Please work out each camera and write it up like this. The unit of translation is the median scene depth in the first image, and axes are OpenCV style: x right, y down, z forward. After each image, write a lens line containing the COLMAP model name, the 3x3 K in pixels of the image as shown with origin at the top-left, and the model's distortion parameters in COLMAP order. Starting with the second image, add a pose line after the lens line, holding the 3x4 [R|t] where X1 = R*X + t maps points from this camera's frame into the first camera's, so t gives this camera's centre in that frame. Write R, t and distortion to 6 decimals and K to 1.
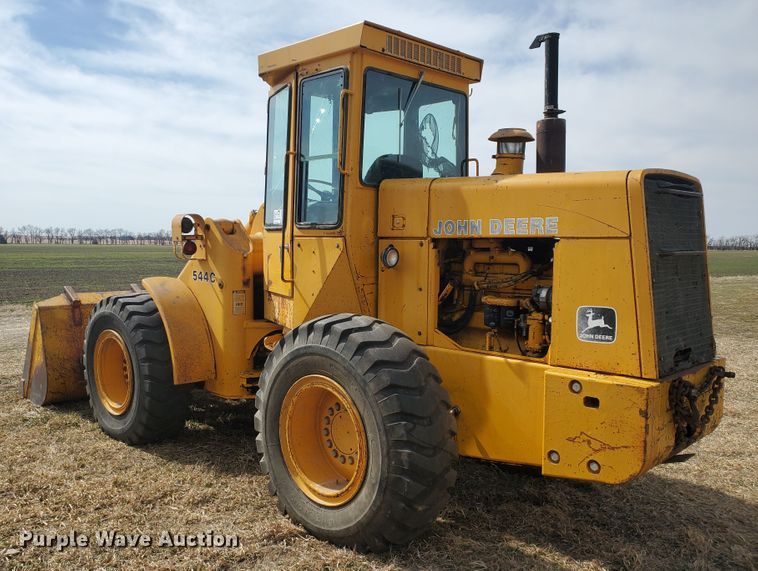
lens RADIAL K [[595.9, 0, 379.0], [0, 595.9, 285.5], [0, 0, 1]] dist [0.078786, -0.078835]
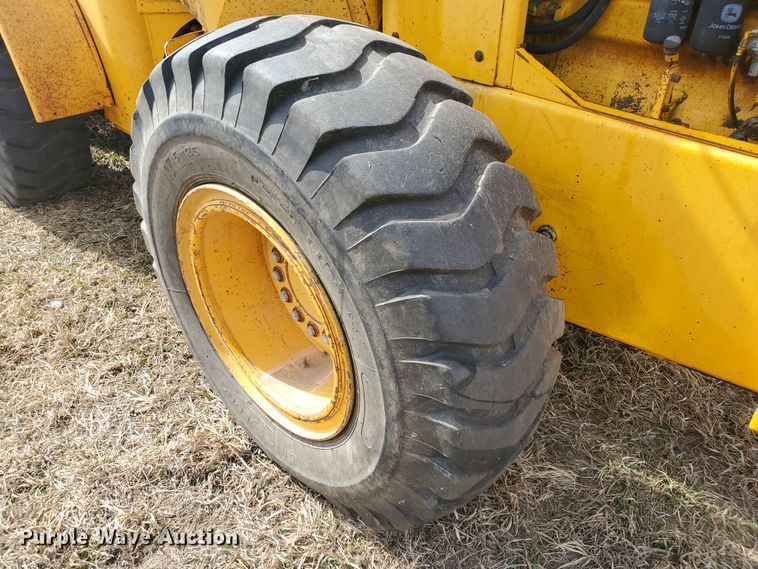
lens RADIAL K [[595.9, 0, 379.0], [0, 595.9, 284.5], [0, 0, 1]] dist [0.078786, -0.078835]
pose [[0.999724, 0.006752, -0.022509, 0.007053], [0.005961, 0.853650, 0.520813, -0.006339], [0.022732, -0.520804, 0.853374, 0.578182]]
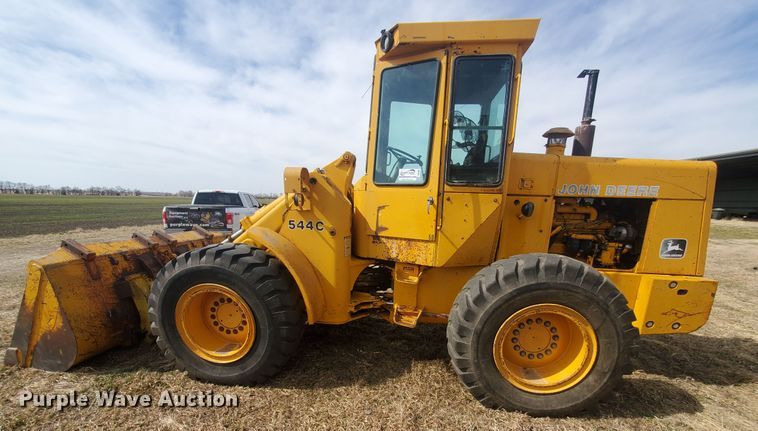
lens RADIAL K [[295.5, 0, 378.7], [0, 295.5, 254.2], [0, 0, 1]] dist [-0.000926, -0.000073]
pose [[0.814895, -0.096123, 0.571582, -0.699401], [0.021921, 0.990558, 0.135330, -0.046371], [-0.579193, -0.097750, 0.809308, 0.653439]]
